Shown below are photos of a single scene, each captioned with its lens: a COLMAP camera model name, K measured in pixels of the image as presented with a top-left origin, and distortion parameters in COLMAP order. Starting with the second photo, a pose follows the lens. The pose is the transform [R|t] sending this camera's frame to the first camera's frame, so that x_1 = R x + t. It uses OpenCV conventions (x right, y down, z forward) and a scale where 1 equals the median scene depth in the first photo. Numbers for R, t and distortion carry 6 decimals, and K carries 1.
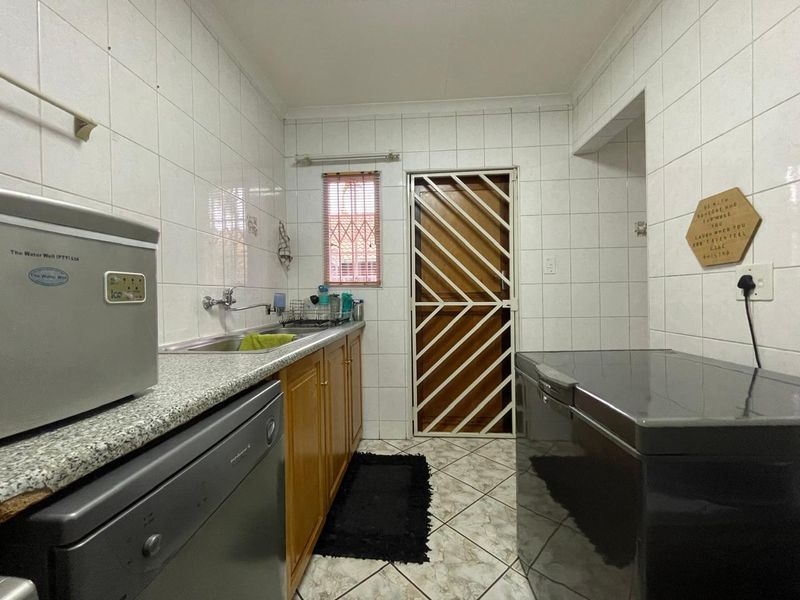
lens RADIAL K [[326.8, 0, 399.2], [0, 326.8, 298.2], [0, 0, 1]] dist [0.000211, -0.000321]
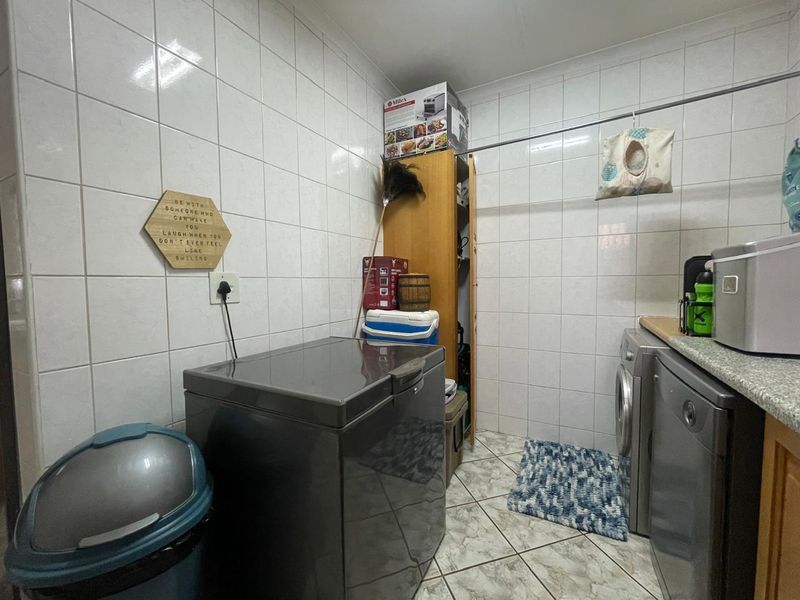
lens RADIAL K [[326.8, 0, 399.2], [0, 326.8, 298.2], [0, 0, 1]] dist [0.000211, -0.000321]
pose [[-0.894683, 0.003506, 0.446687, 0.015587], [0.029640, 0.998231, 0.051532, -0.052769], [-0.445717, 0.059344, -0.893205, 1.734020]]
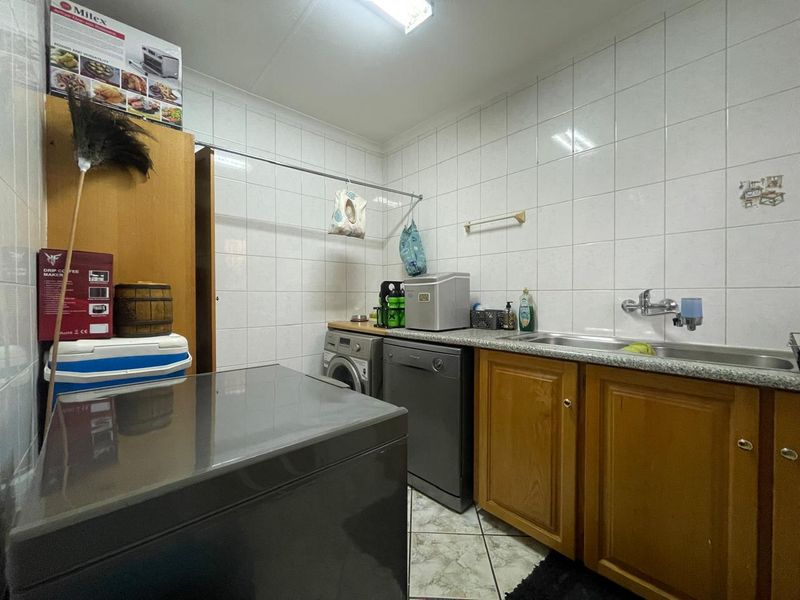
lens RADIAL K [[326.8, 0, 399.2], [0, 326.8, 298.2], [0, 0, 1]] dist [0.000211, -0.000321]
pose [[-0.716971, 0.023139, -0.696719, 0.906053], [0.006547, 0.999628, 0.026462, -0.059494], [0.697072, 0.014411, -0.716856, 1.680346]]
